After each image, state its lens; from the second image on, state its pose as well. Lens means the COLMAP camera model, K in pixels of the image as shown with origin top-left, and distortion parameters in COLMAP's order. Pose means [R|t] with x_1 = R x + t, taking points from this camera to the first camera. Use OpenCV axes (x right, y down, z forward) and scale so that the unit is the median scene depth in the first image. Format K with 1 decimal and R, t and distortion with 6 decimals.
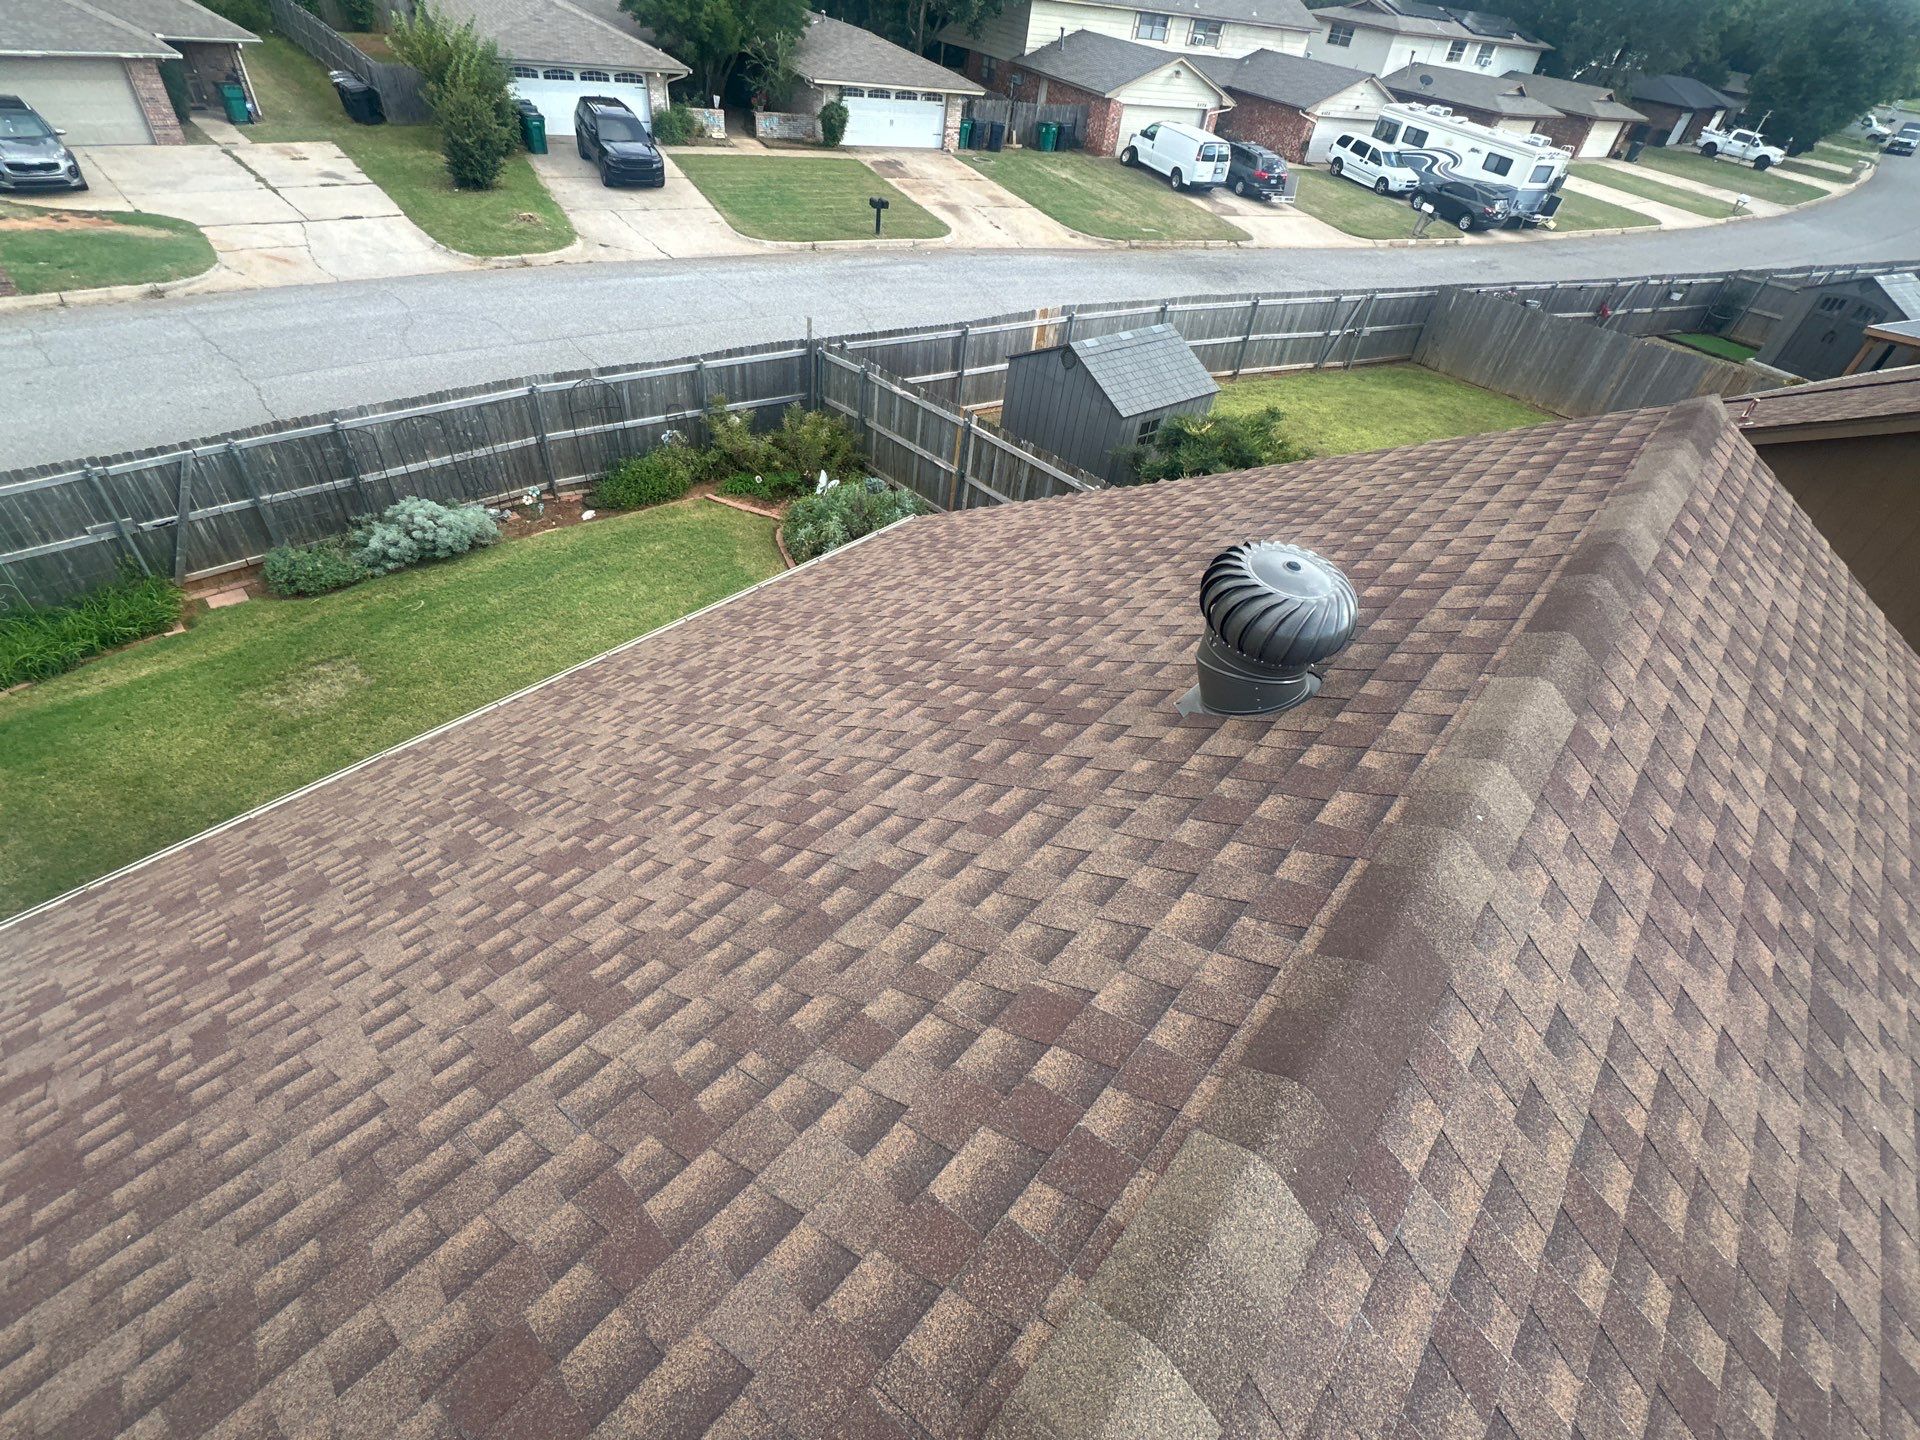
lens RADIAL K [[896.3, 0, 960.0], [0, 896.3, 720.0], [0, 0, 1]] dist [-0.004388, 0.001111]
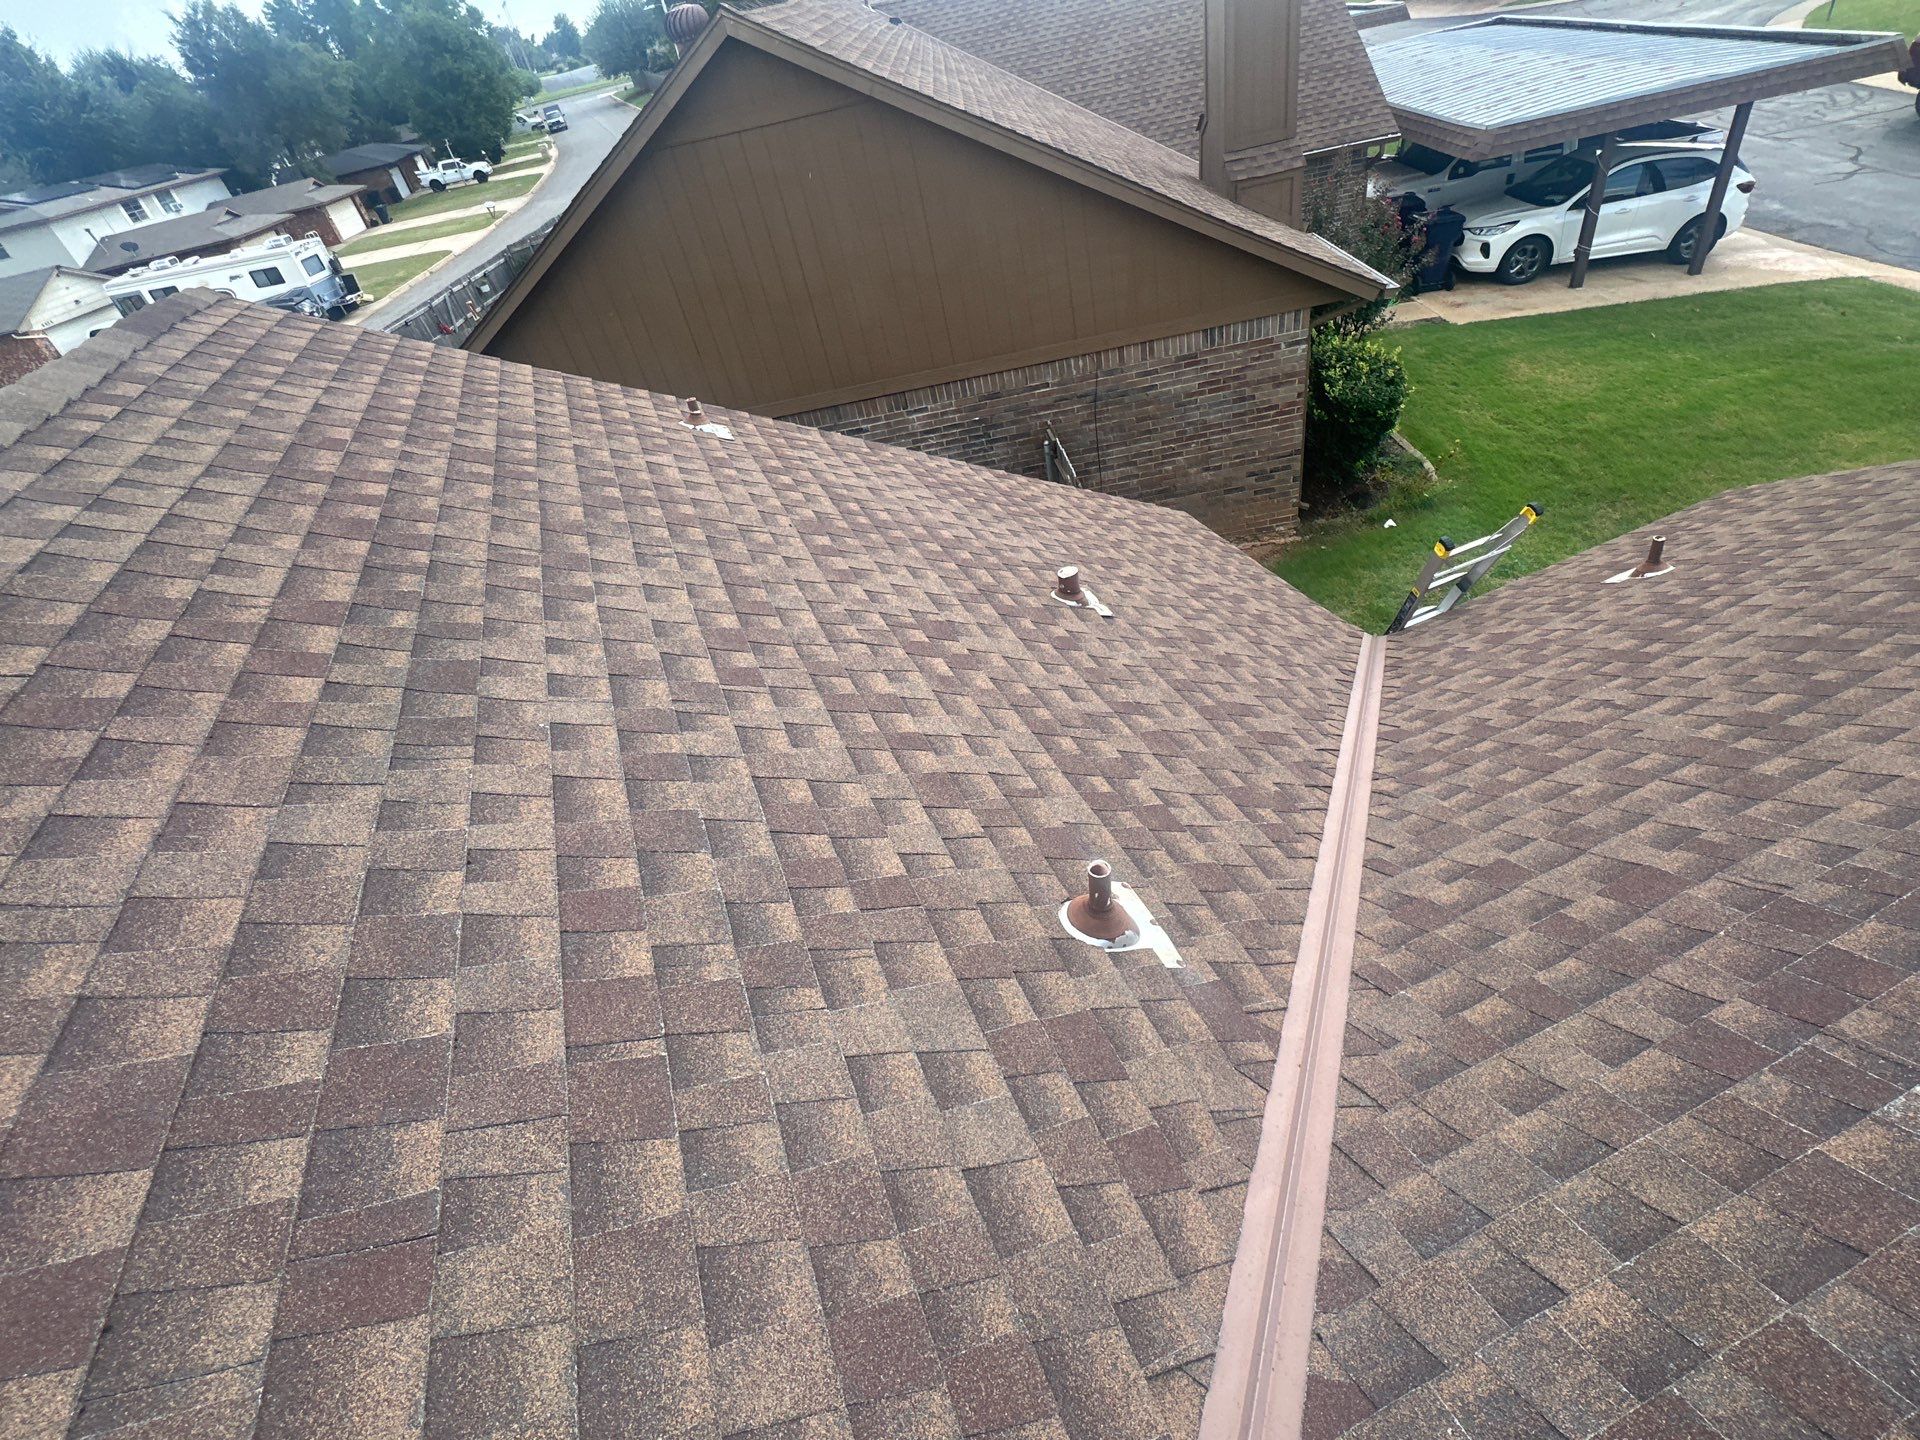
lens RADIAL K [[896.3, 0, 960.0], [0, 896.3, 720.0], [0, 0, 1]] dist [-0.004388, 0.001111]
pose [[0.423830, -0.714595, 0.556526, 0.414152], [0.754651, 0.618388, 0.219313, 0.337792], [-0.500869, 0.327032, 0.801361, 0.036401]]
